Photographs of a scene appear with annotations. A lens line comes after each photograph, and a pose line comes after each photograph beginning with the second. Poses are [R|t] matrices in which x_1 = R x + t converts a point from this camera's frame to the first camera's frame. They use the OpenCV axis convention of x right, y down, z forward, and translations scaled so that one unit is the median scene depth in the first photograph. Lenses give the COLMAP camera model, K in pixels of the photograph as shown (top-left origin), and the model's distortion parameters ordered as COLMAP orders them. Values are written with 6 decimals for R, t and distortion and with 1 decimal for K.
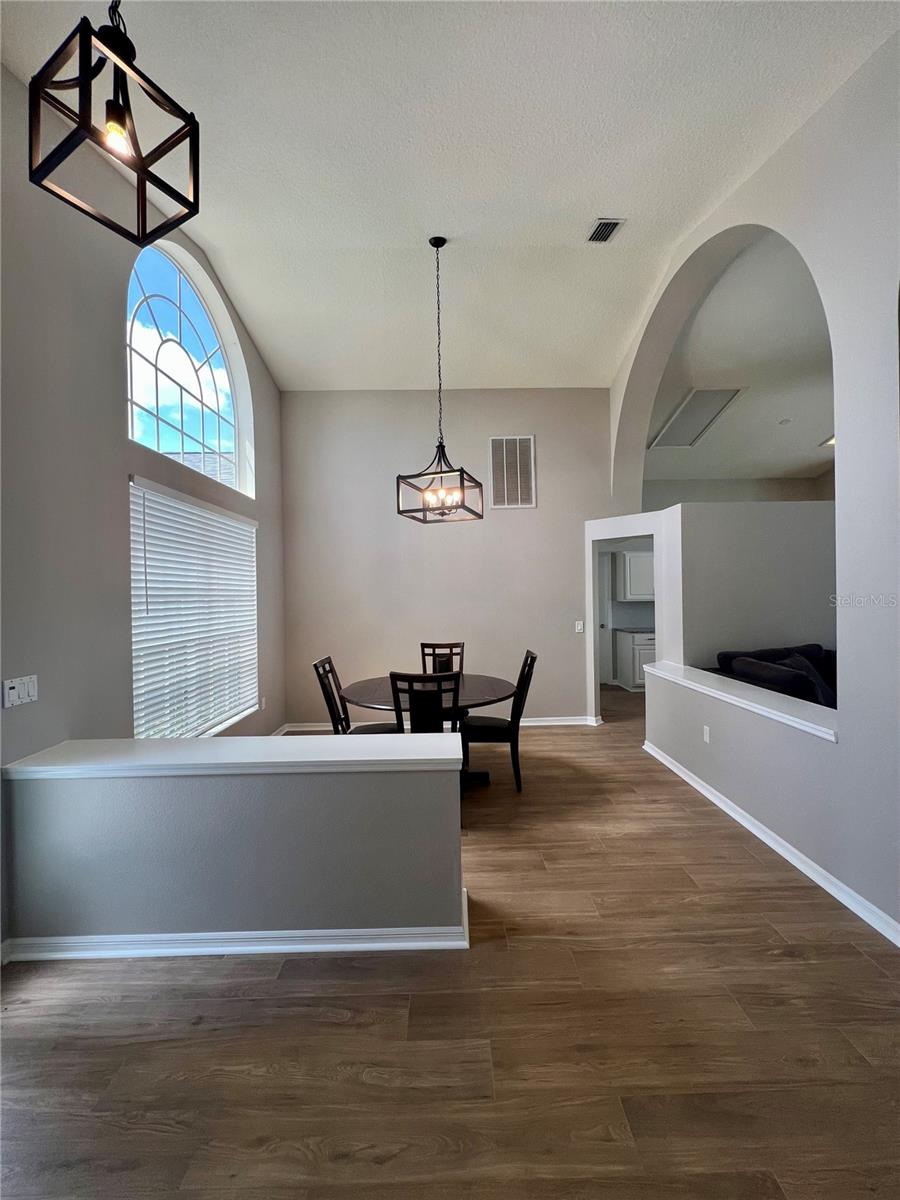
lens RADIAL K [[475.6, 0, 456.5], [0, 475.6, 597.3], [0, 0, 1]] dist [-0.007426, 0.001360]
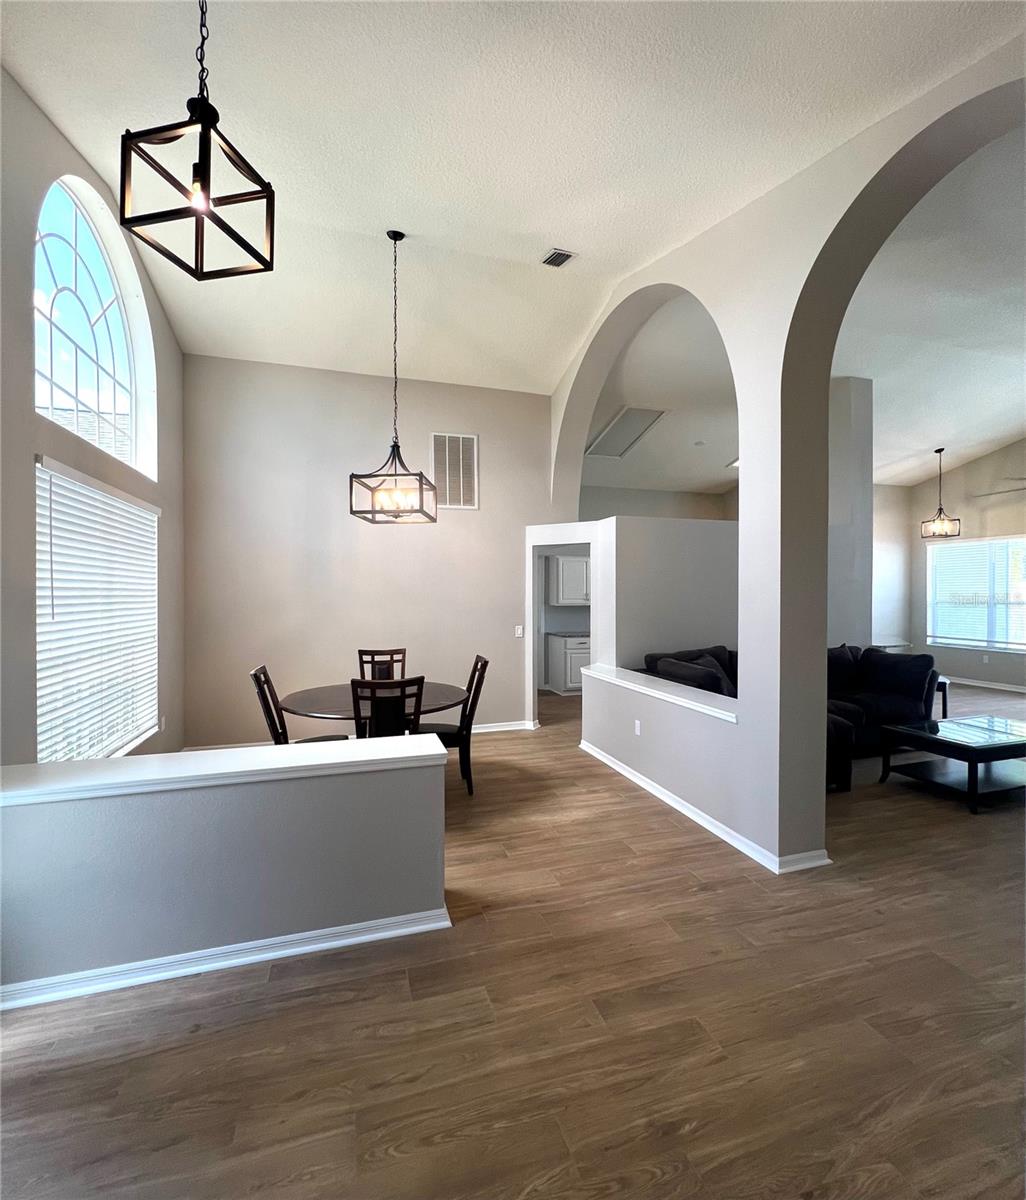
lens RADIAL K [[542.2, 0, 516.7], [0, 542.2, 598.6], [0, 0, 1]] dist [-0.008248, 0.001168]
pose [[0.957964, 0.013070, 0.286590, -0.122821], [-0.013539, 0.999908, -0.000347, -0.011433], [-0.286568, -0.003548, 0.958053, -0.147922]]
